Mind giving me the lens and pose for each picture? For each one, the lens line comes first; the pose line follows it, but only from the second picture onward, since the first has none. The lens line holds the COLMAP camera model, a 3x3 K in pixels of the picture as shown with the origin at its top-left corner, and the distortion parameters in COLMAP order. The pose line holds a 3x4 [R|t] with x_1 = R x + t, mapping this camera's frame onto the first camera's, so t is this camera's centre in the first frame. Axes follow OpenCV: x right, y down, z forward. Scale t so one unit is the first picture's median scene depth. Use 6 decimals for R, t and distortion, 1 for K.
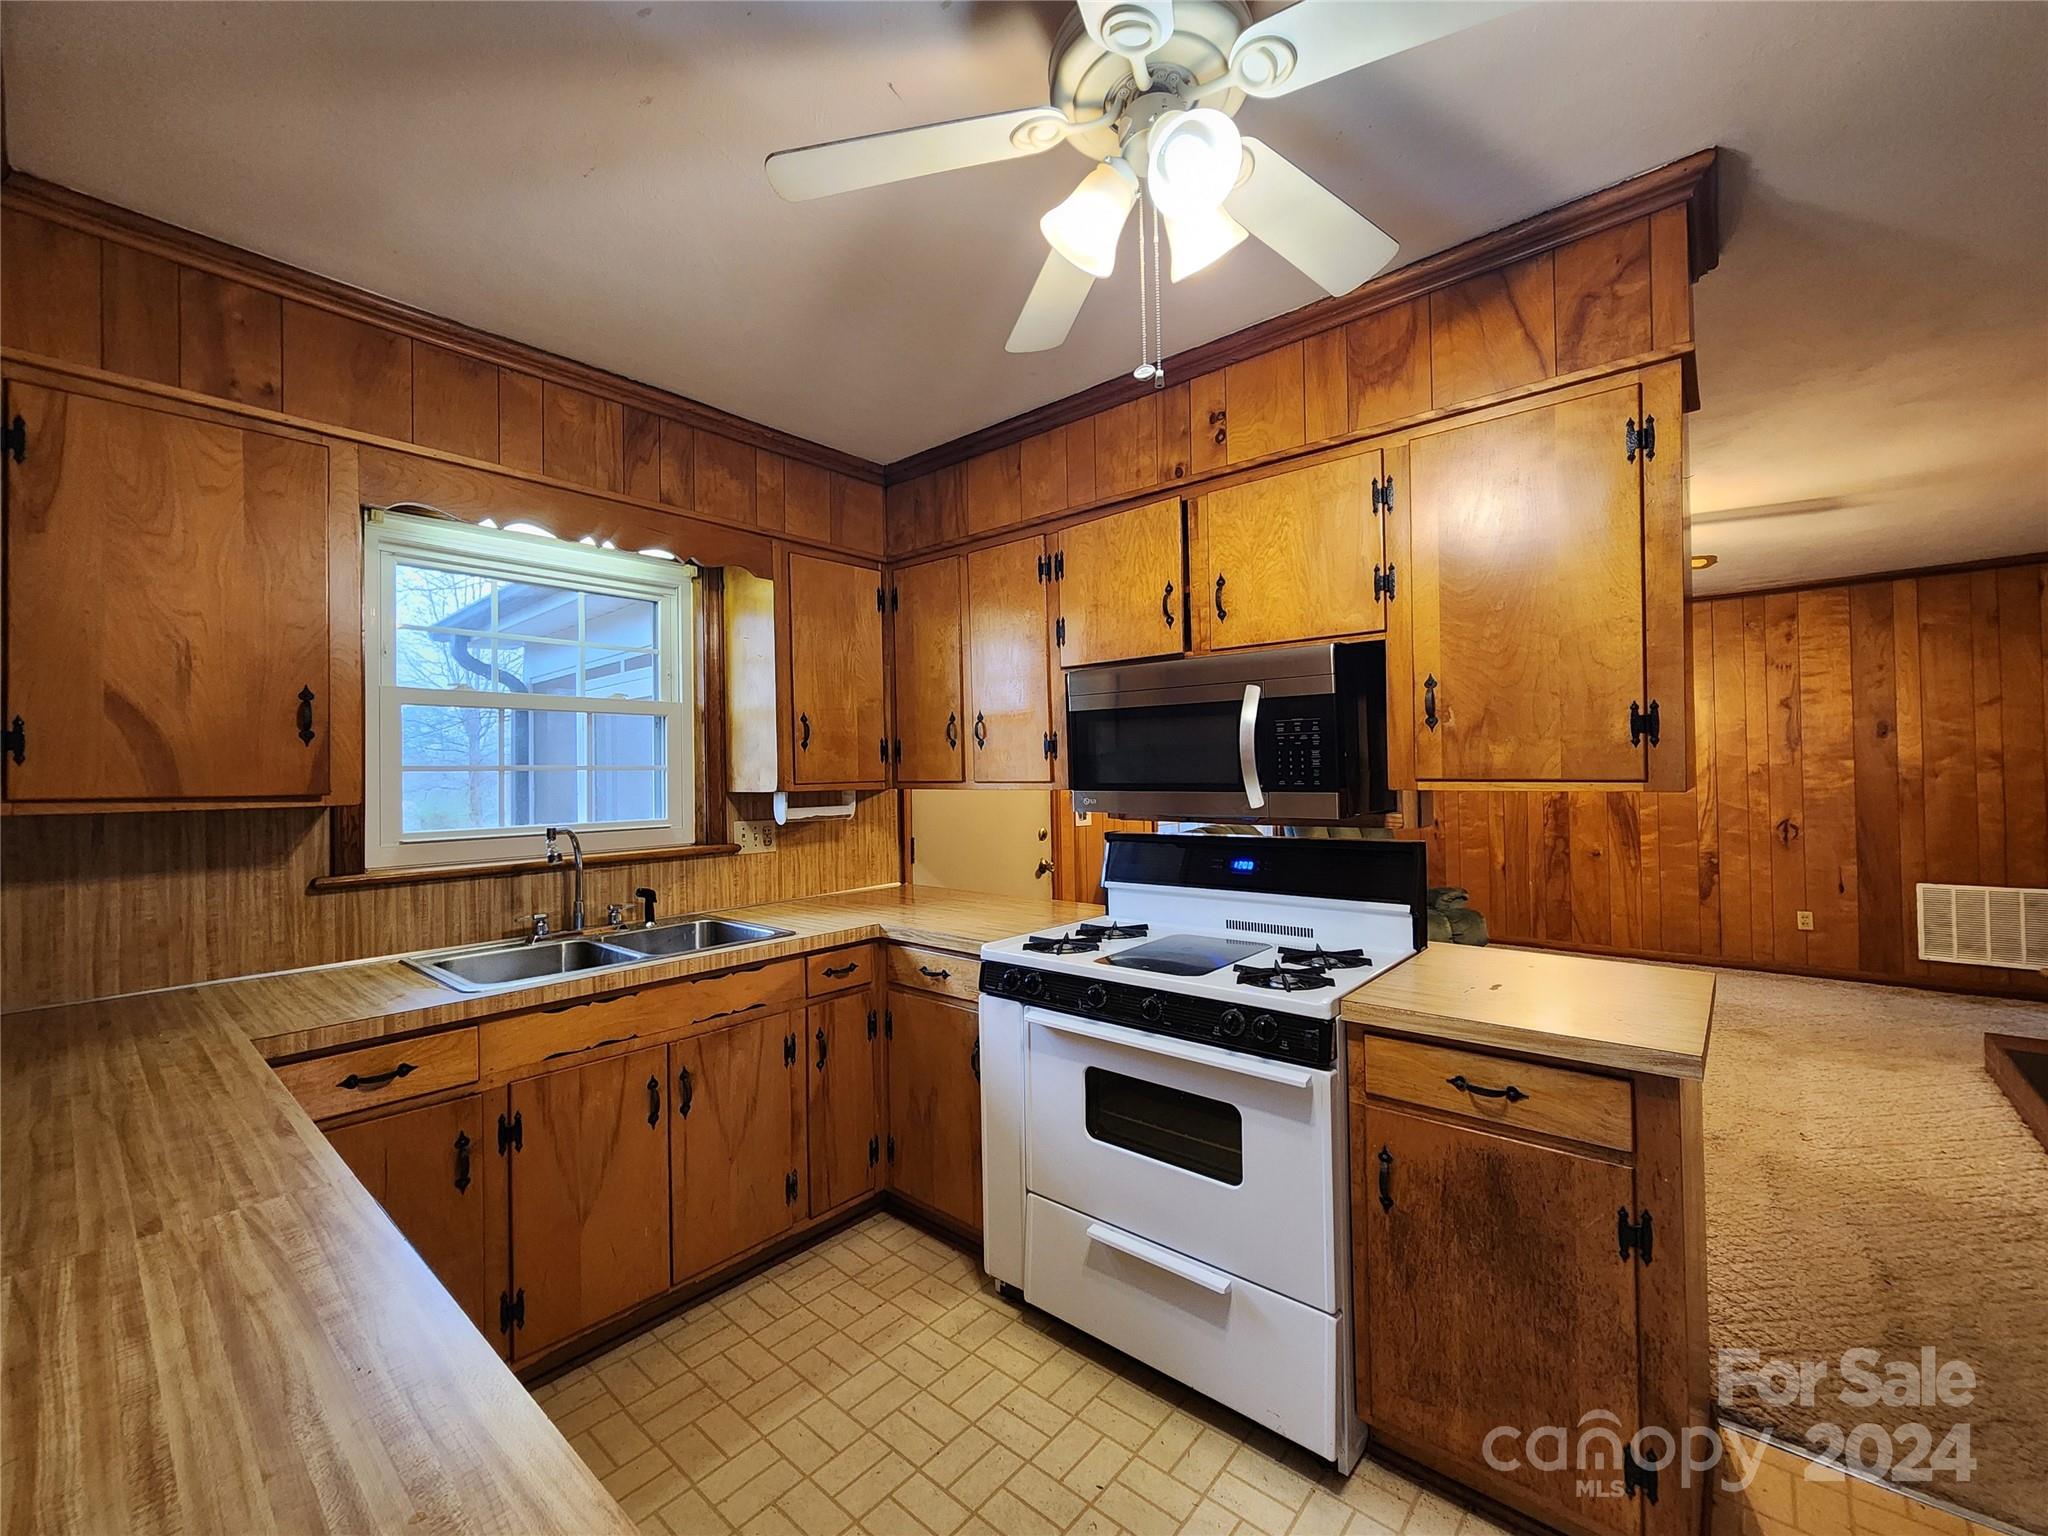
lens RADIAL K [[840.5, 0, 1010.8], [0, 840.5, 763.7], [0, 0, 1]] dist [-0.005129, 0.001710]
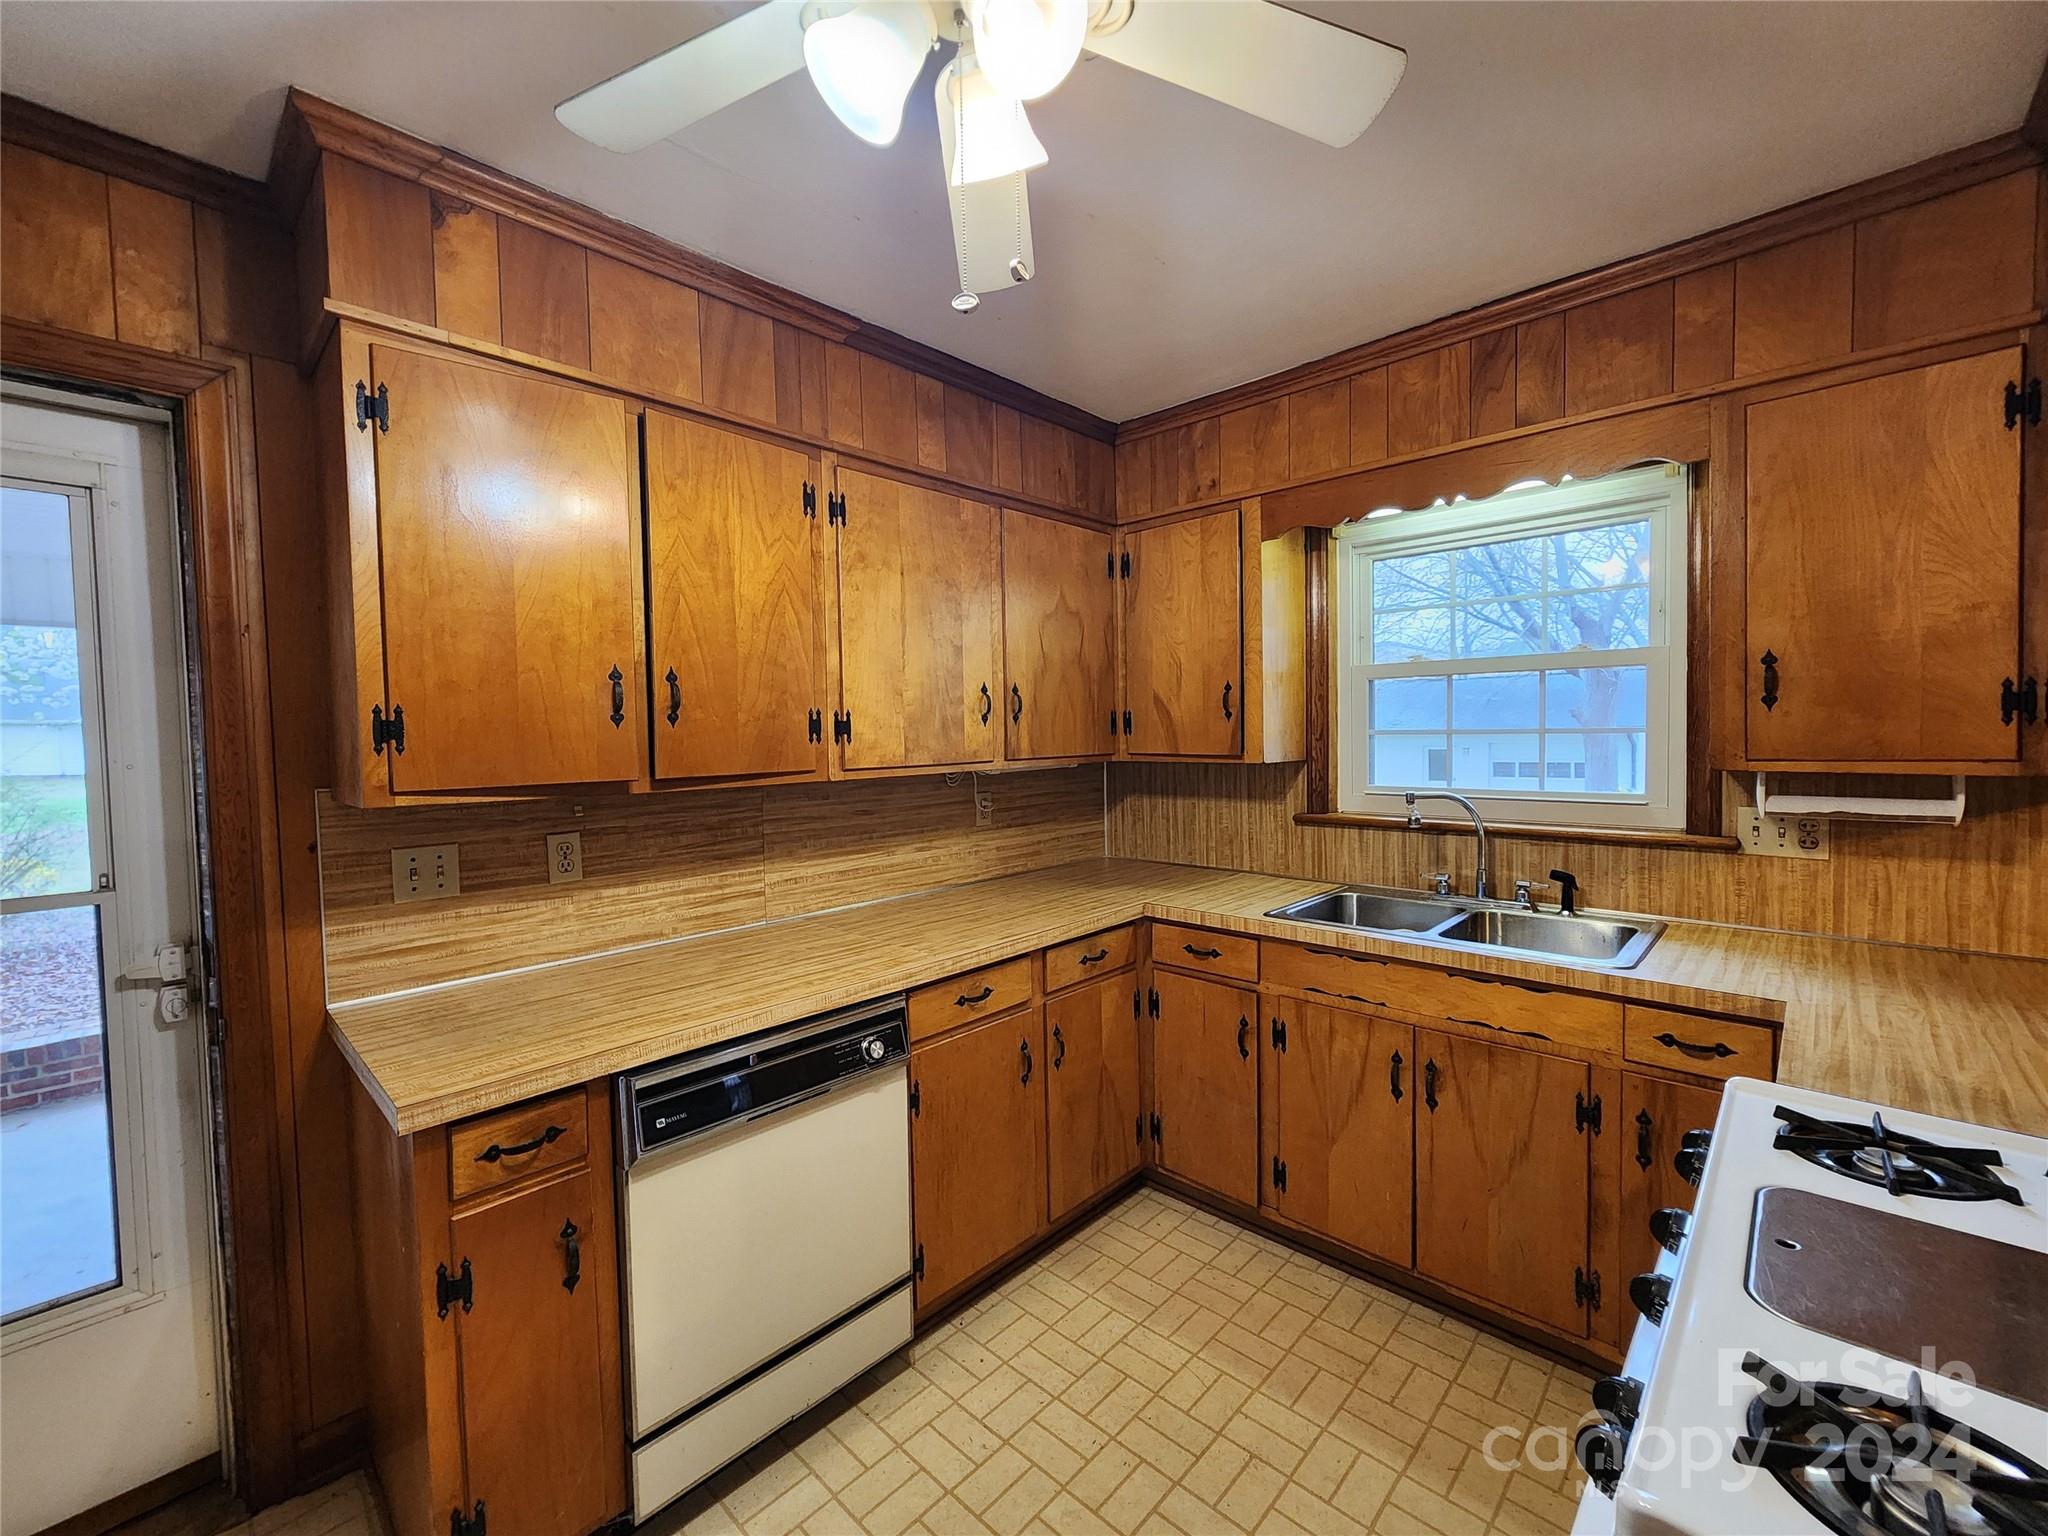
lens RADIAL K [[840.5, 0, 1028.2], [0, 840.5, 764.0], [0, 0, 1]] dist [-0.005129, 0.001710]
pose [[-0.034585, 0.058487, -0.997689, 0.525751], [0.032320, 0.997829, 0.057374, -0.035785], [0.998879, -0.030261, -0.036400, 0.571872]]
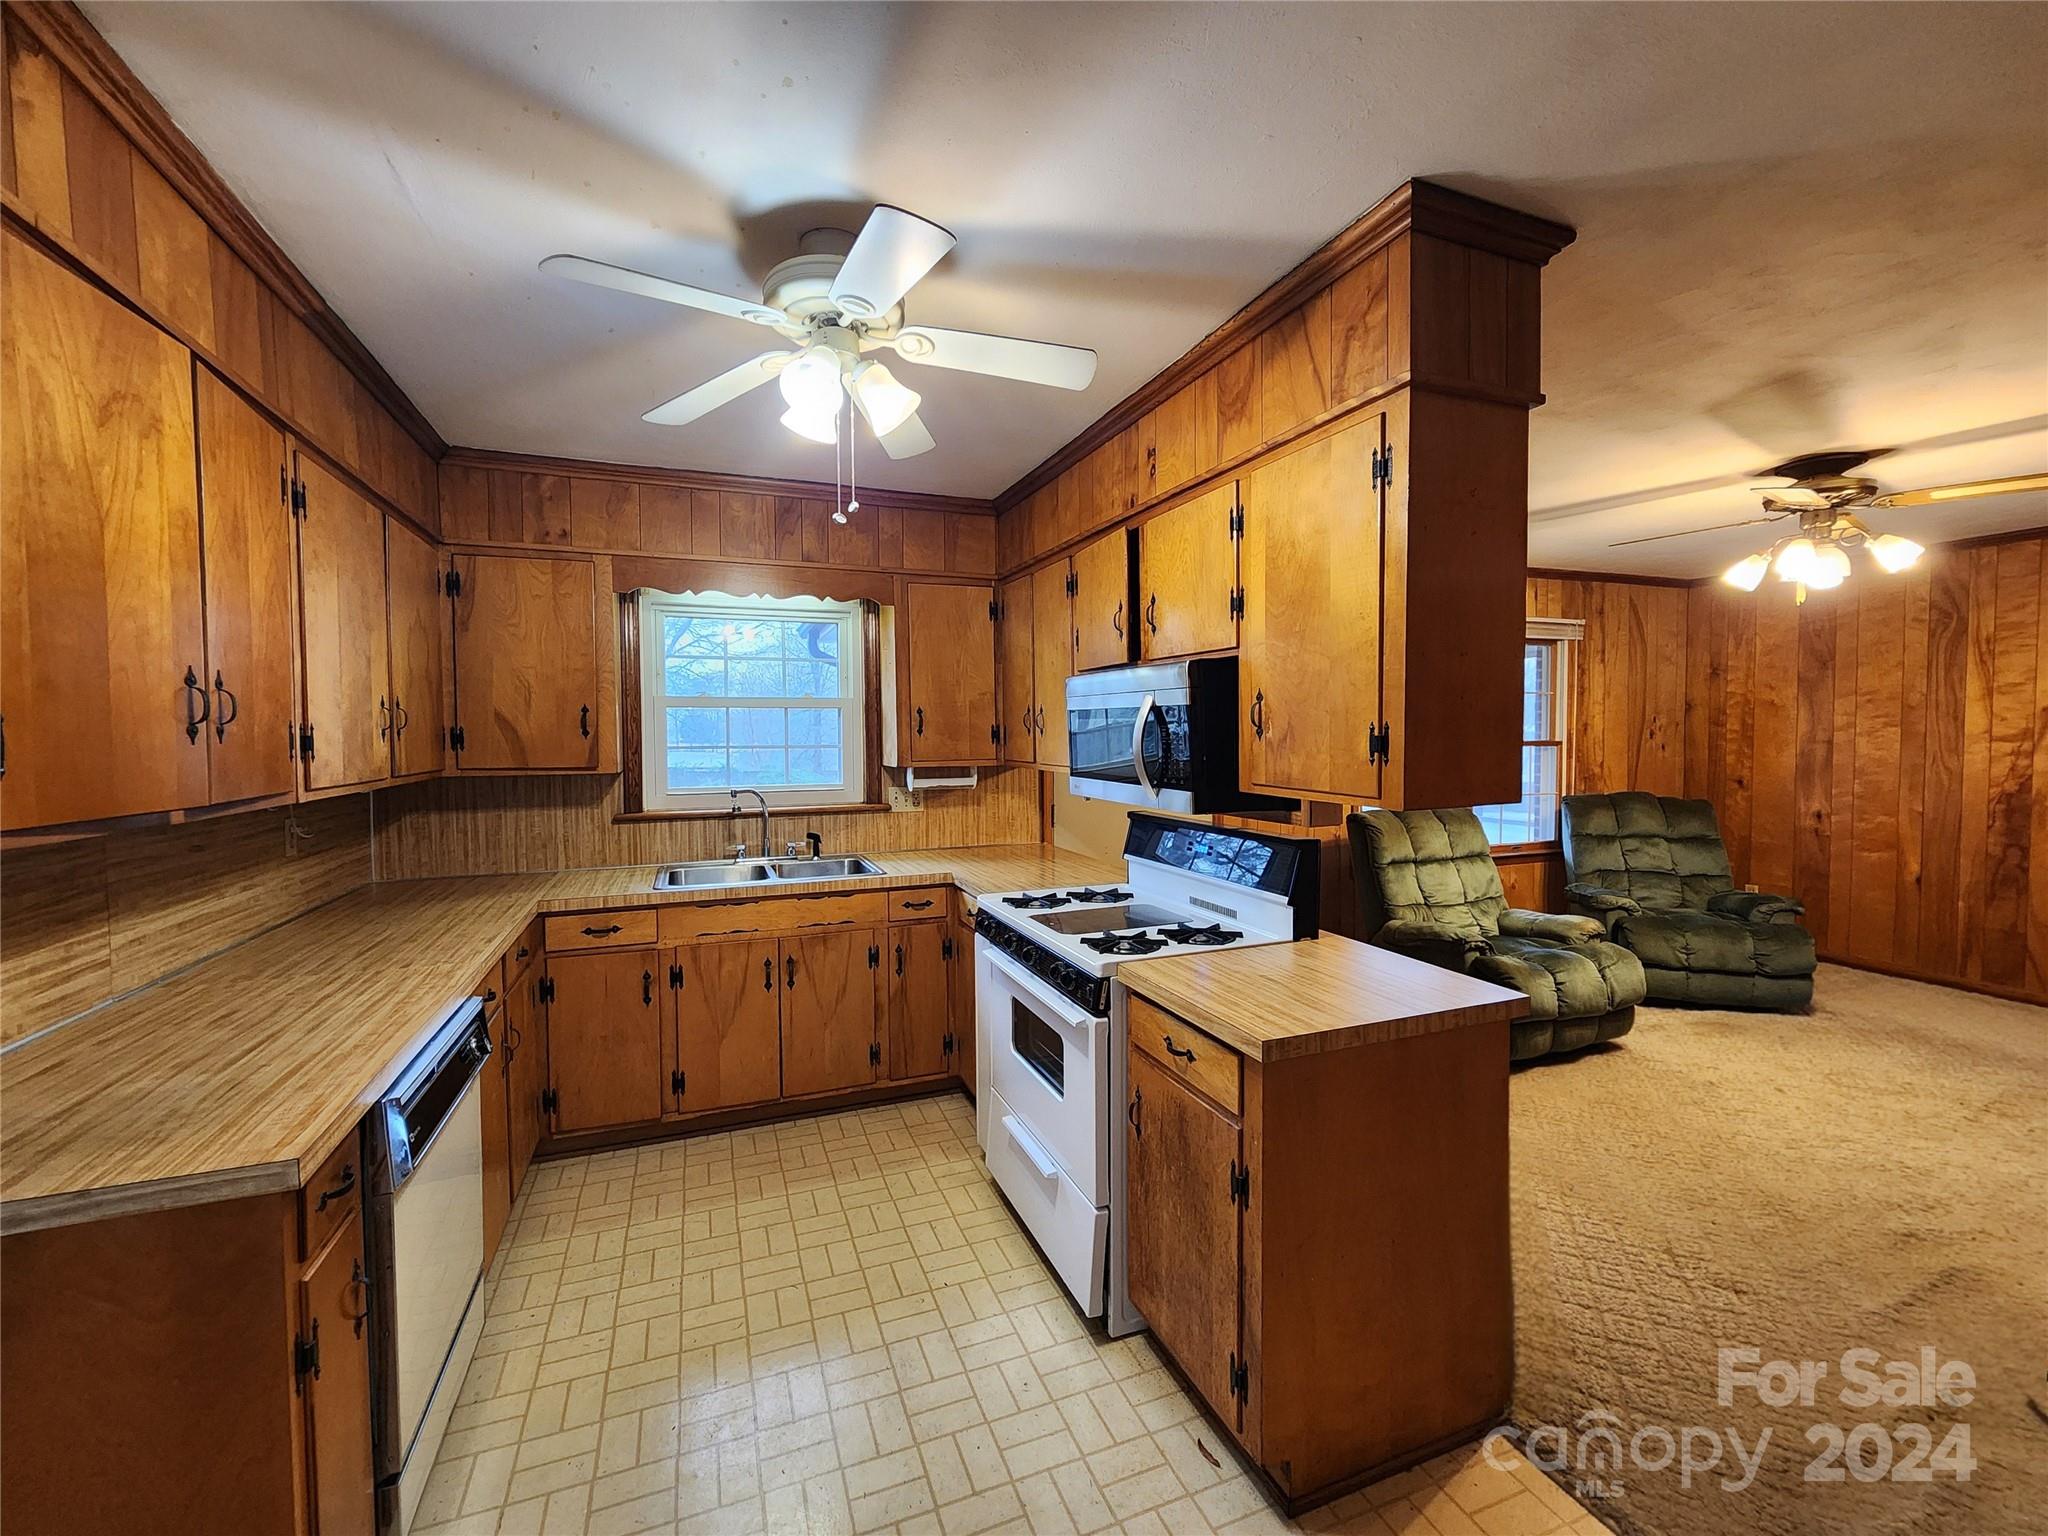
lens RADIAL K [[840.5, 0, 1017.2], [0, 840.5, 763.4], [0, 0, 1]] dist [-0.005129, 0.001710]
pose [[0.886165, 0.029505, -0.462430, 0.615355], [-0.003349, 0.998352, 0.057283, -0.060131], [0.463358, -0.049213, 0.884803, -0.101807]]
